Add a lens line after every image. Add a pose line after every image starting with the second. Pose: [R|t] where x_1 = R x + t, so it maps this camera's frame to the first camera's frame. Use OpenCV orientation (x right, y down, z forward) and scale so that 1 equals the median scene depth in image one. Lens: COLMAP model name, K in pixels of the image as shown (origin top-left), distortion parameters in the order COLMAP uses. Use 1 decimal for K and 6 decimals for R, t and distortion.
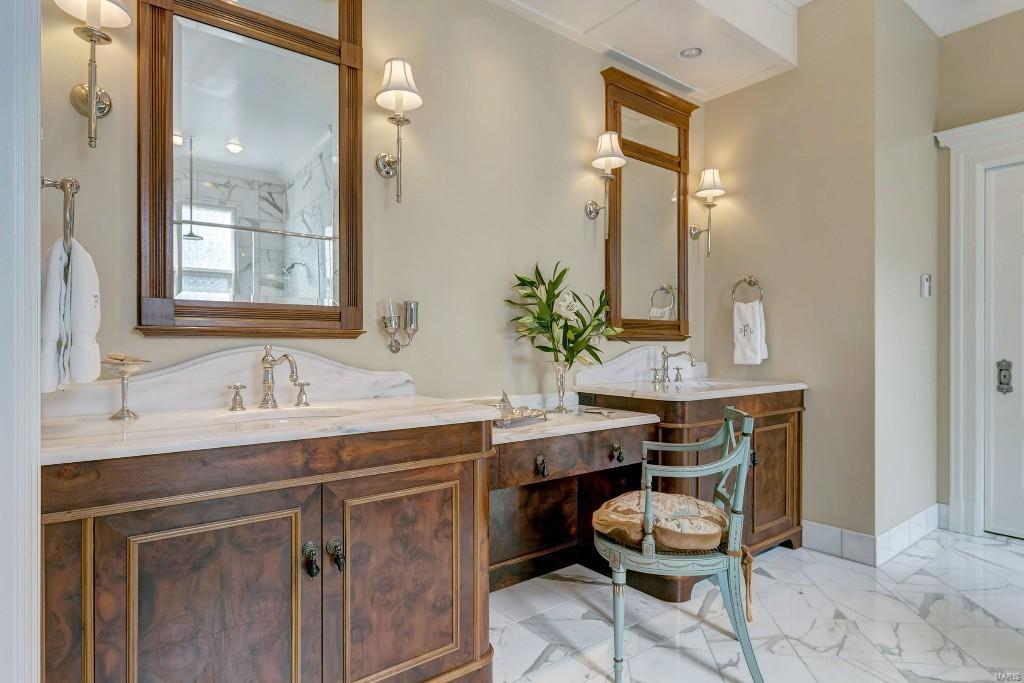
lens RADIAL K [[575.1, 0, 512.1], [0, 575.1, 347.4], [0, 0, 1]] dist [0.000399, 0.001100]
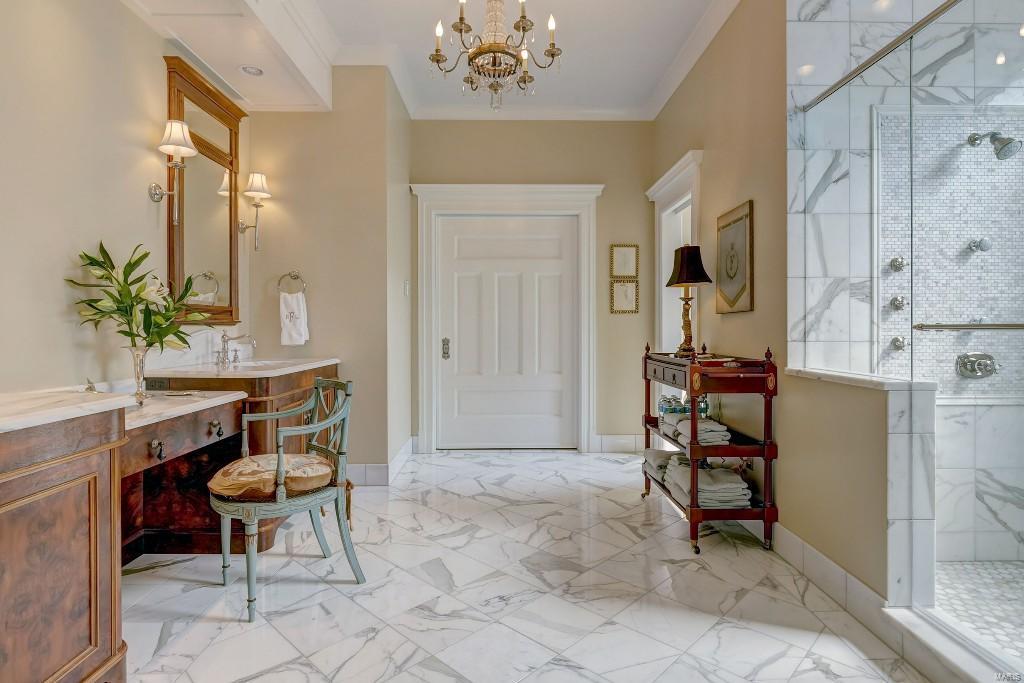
lens RADIAL K [[542.9, 0, 518.1], [0, 542.9, 332.3], [0, 0, 1]] dist [-0.005384, 0.001084]
pose [[0.603098, -0.008007, 0.797627, -0.261443], [0.004953, 0.999968, 0.006293, -0.002211], [-0.797651, 0.000156, 0.603119, -0.066229]]
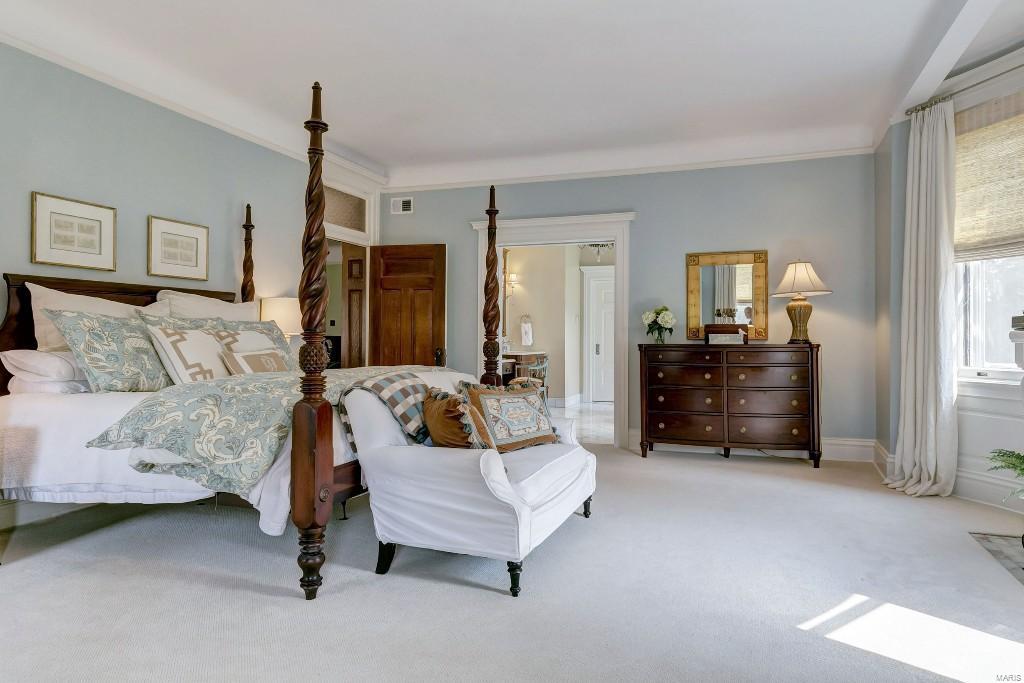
lens RADIAL K [[667.1, 0, 512.4], [0, 667.1, 342.9], [0, 0, 1]] dist [0.000441, 0.000002]
pose [[0.850117, 0.002071, 0.526590, -1.725098], [-0.001737, 0.999998, -0.001128, 0.027038], [-0.526591, 0.000045, 0.850118, -2.193464]]
